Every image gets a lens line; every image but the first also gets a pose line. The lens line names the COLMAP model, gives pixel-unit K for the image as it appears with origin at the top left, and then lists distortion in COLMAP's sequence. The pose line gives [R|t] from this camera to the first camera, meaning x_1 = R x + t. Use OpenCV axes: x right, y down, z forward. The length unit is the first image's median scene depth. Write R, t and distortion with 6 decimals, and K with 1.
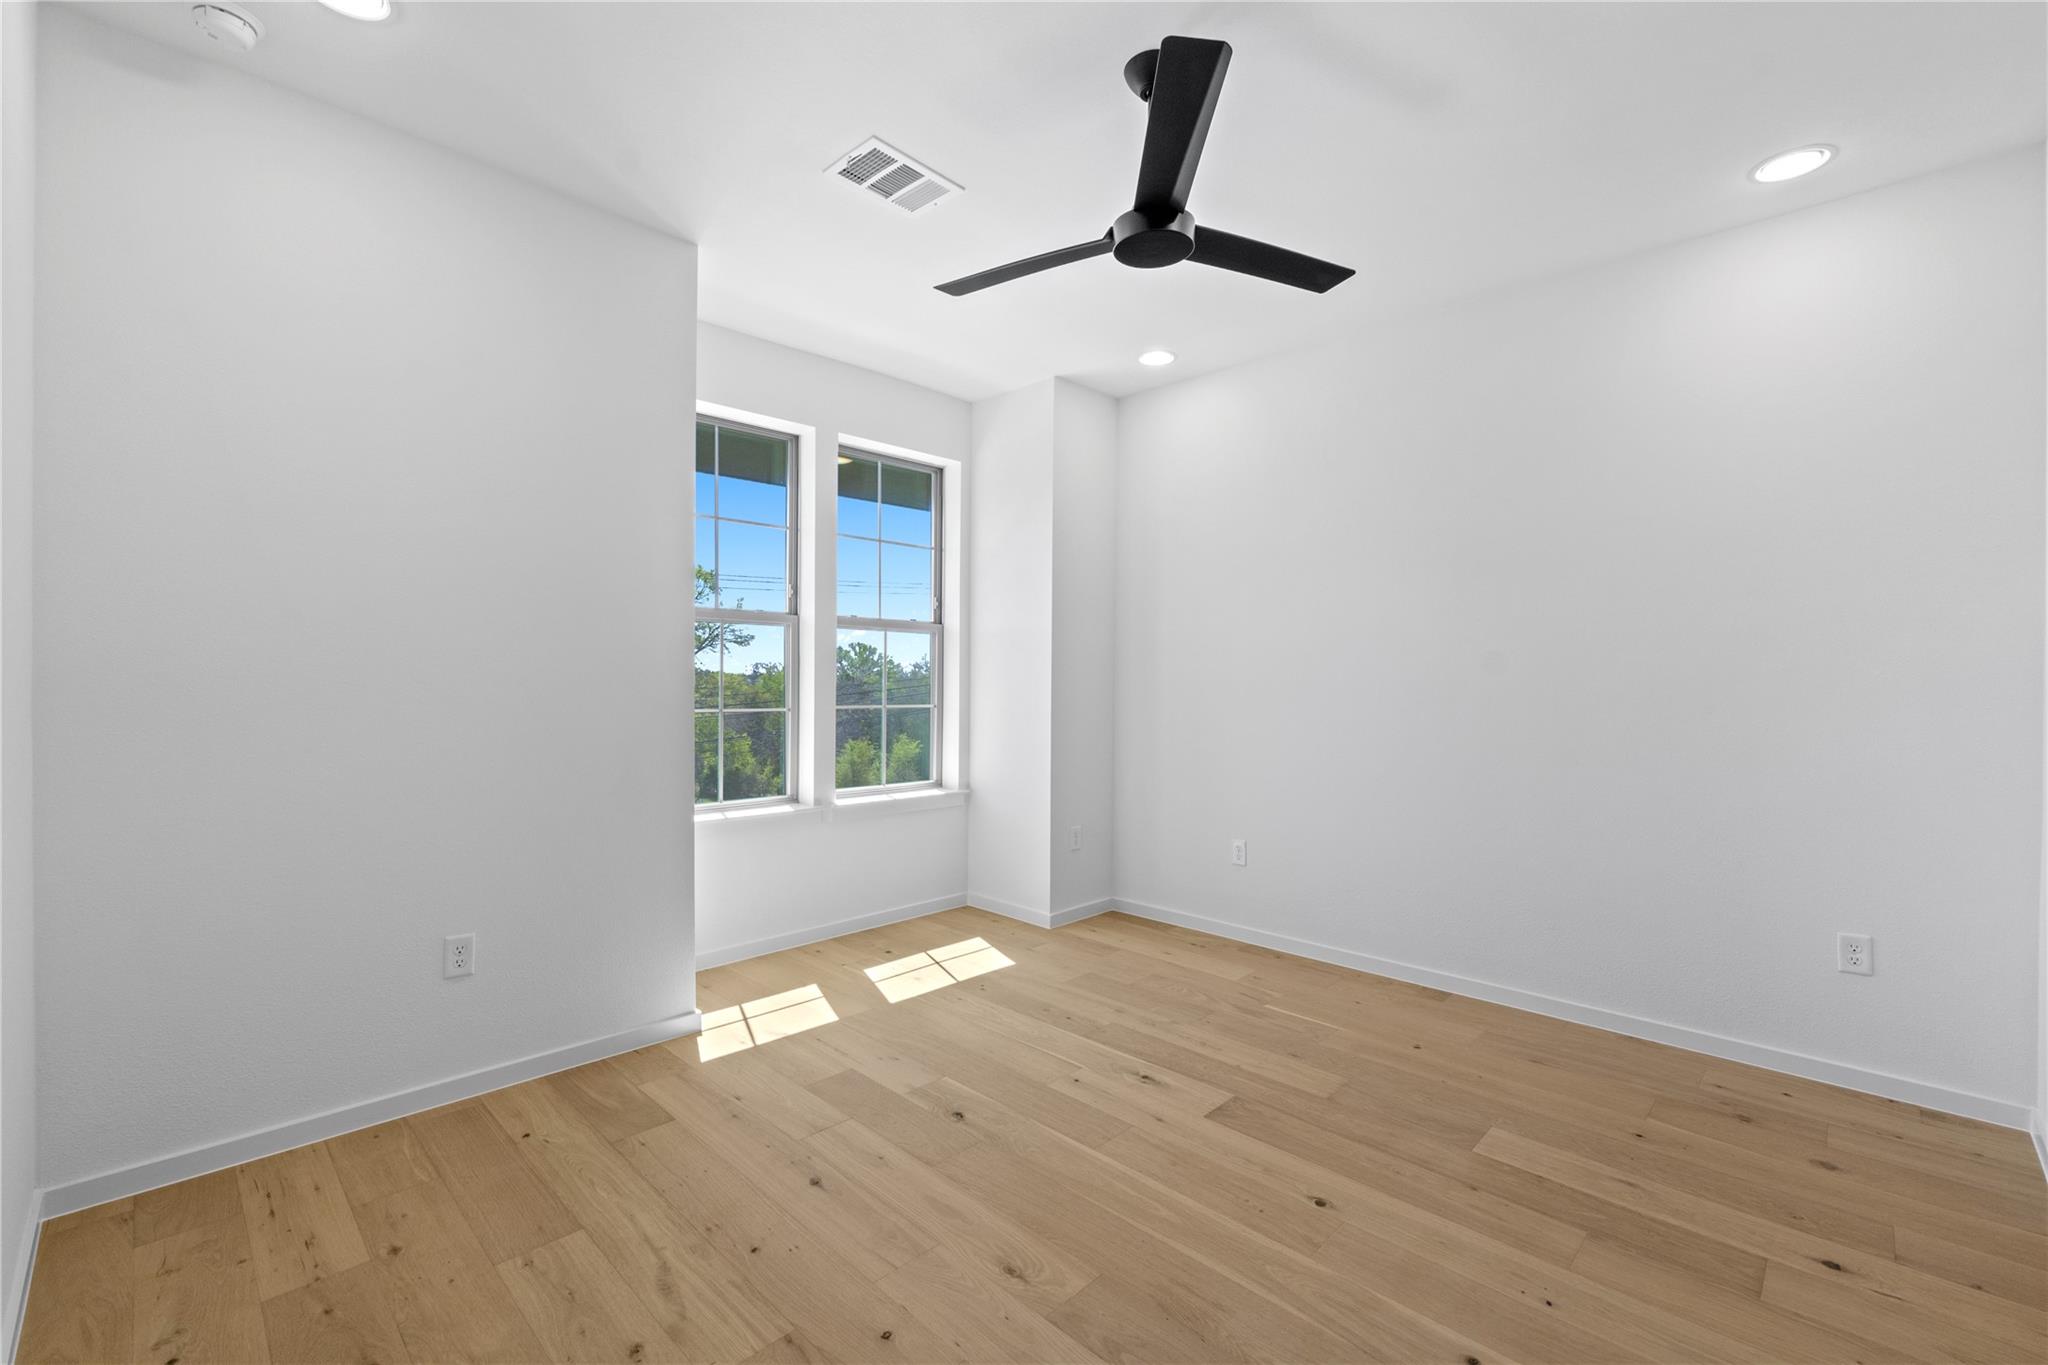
lens RADIAL K [[877.2, 0, 1024.9], [0, 877.2, 674.9], [0, 0, 1]] dist [-0.001181, -0.000853]
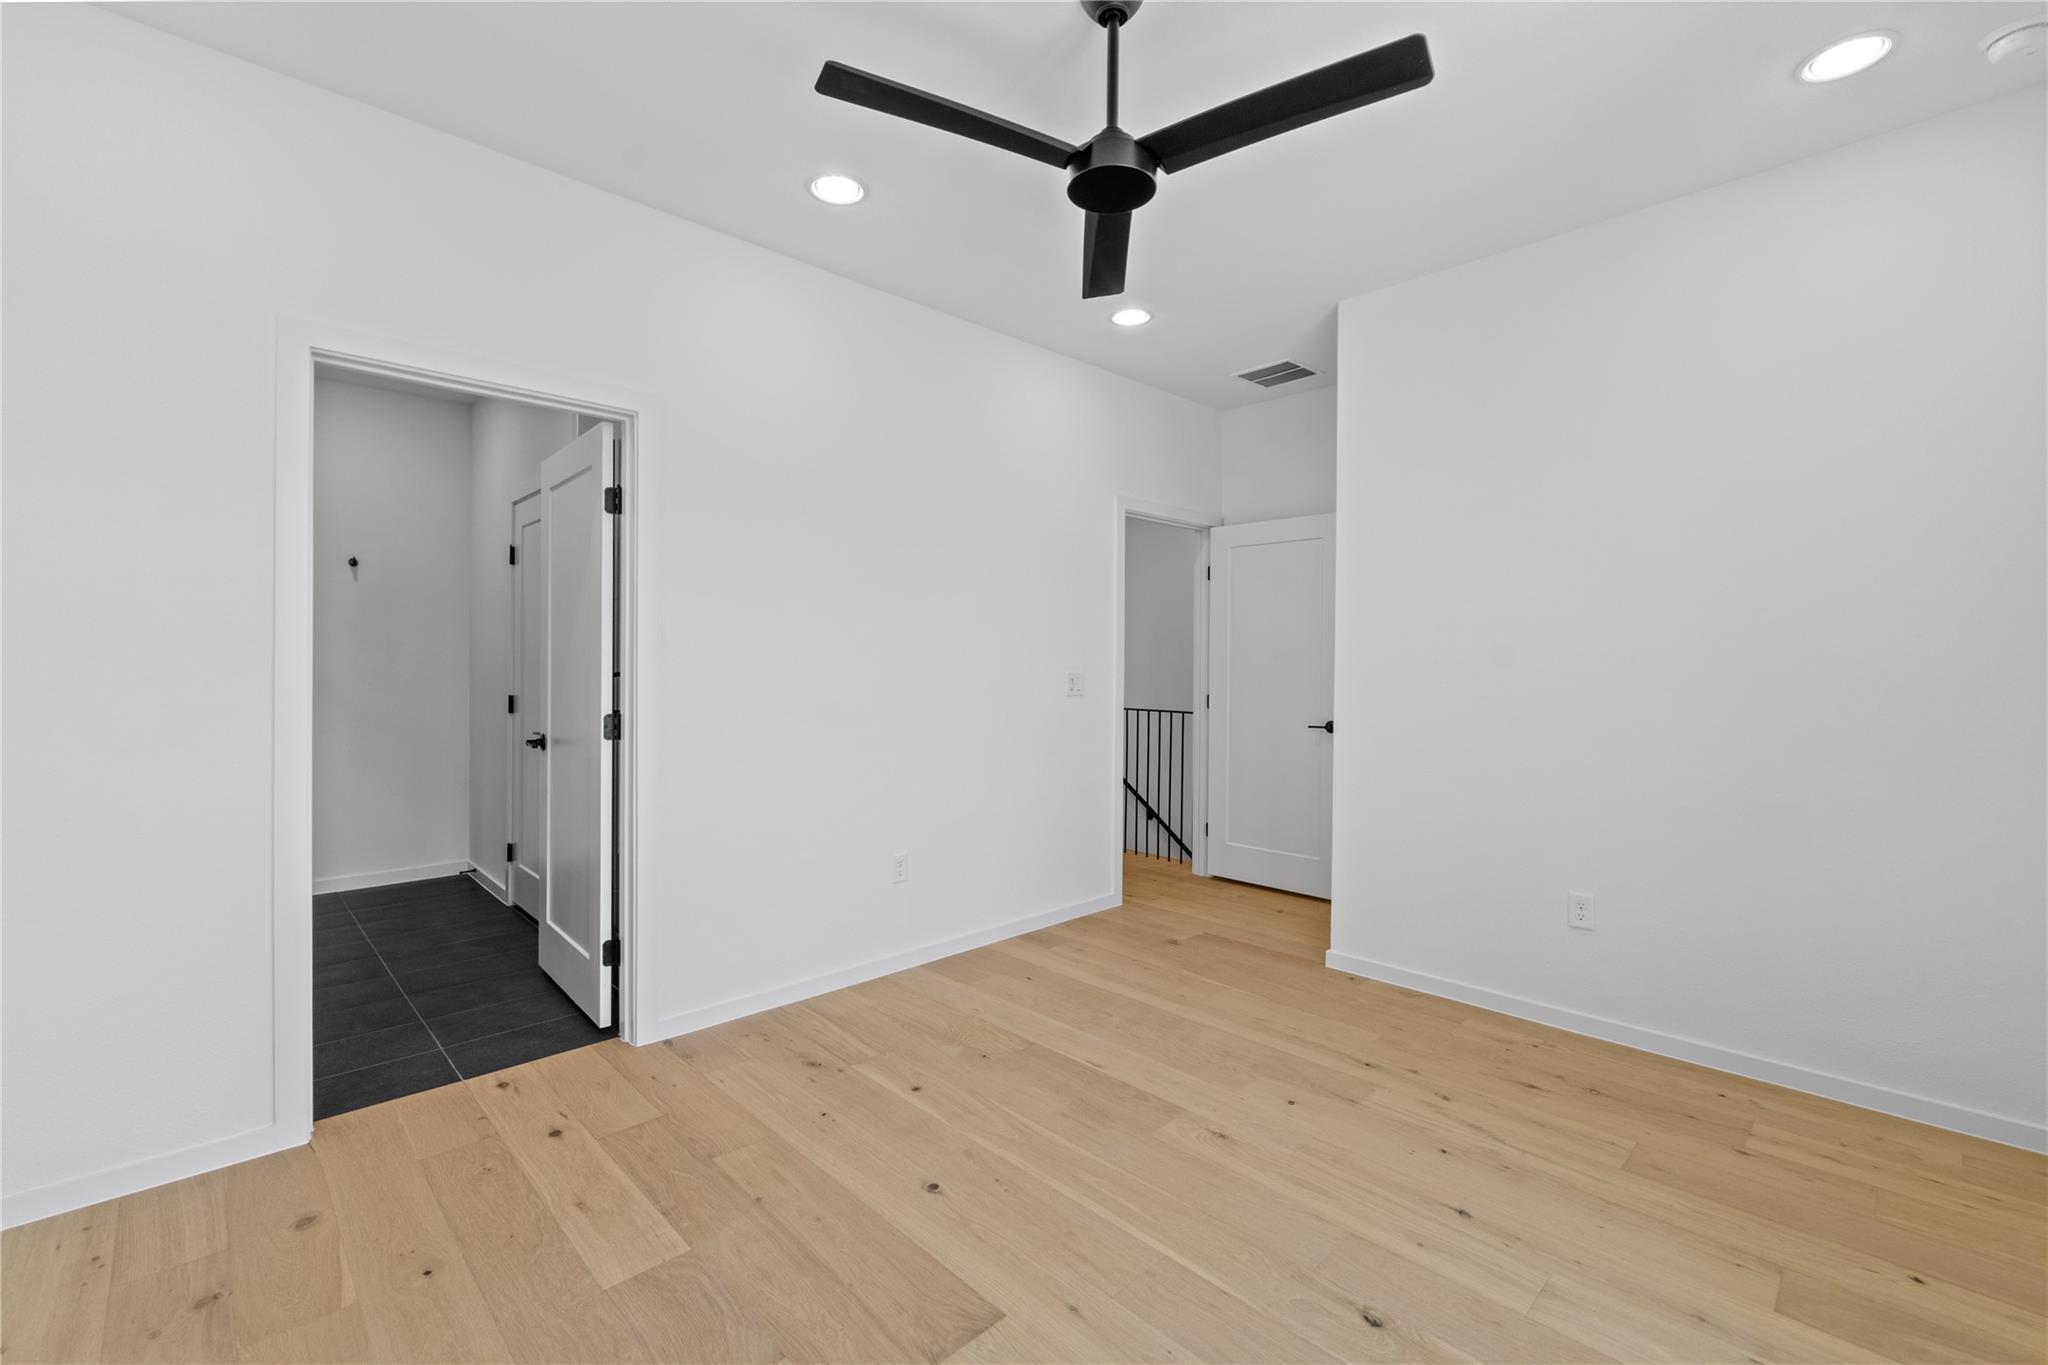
lens RADIAL K [[877.2, 0, 1024.1], [0, 877.2, 673.7], [0, 0, 1]] dist [-0.001181, -0.000853]
pose [[-0.999422, -0.014032, 0.030976, 0.215176], [-0.014091, 0.999899, -0.001690, 0.015754], [-0.030949, -0.002125, -0.999519, 2.040224]]
